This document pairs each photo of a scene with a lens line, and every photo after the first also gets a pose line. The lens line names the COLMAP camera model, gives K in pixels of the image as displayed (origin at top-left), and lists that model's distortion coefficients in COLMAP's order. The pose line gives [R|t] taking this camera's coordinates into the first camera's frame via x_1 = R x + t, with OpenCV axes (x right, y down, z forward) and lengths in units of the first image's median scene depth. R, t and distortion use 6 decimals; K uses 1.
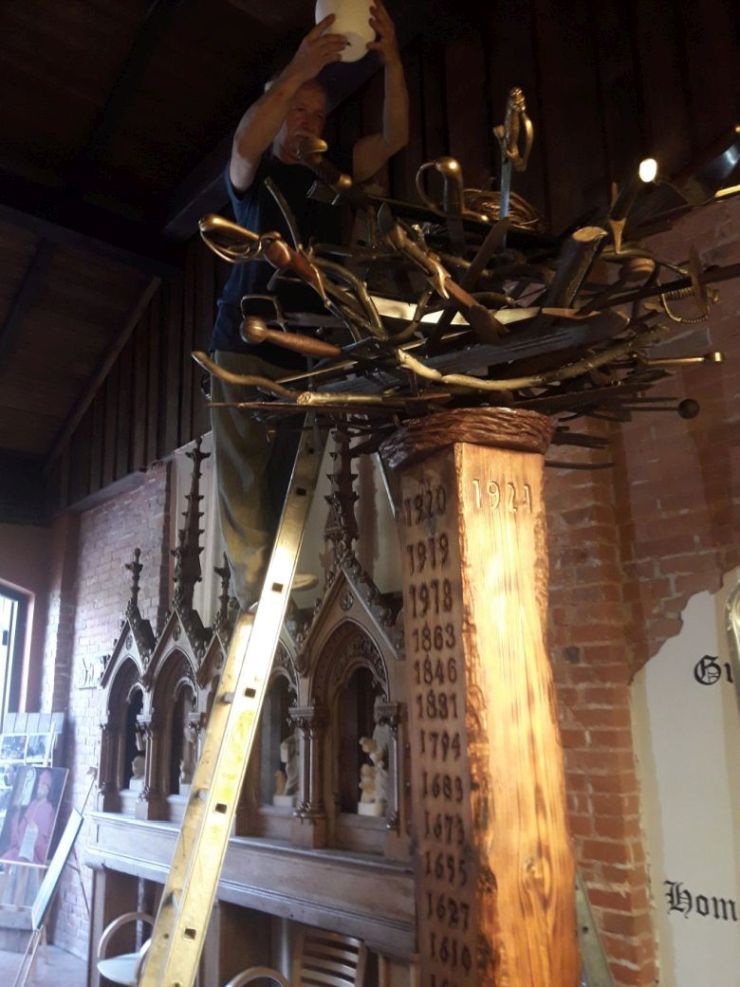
lens RADIAL K [[803.2, 0, 393.5], [0, 803.2, 490.9], [0, 0, 1]] dist [0.079207, -0.143885]
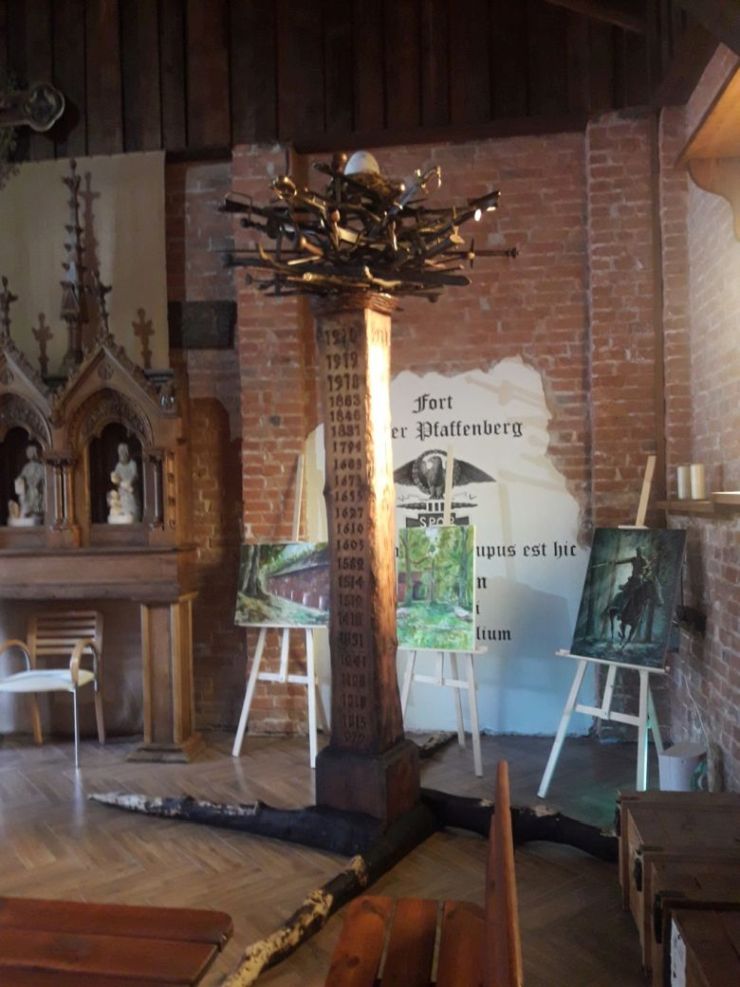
lens RADIAL K [[852.9, 0, 370.0], [0, 852.9, 493.5], [0, 0, 1]] dist [0.367217, -0.993268]
pose [[0.772320, 0.003062, 0.635226, -1.301908], [-0.158742, 0.969192, 0.188329, -0.020205], [-0.615080, -0.246287, 0.749013, -0.799313]]
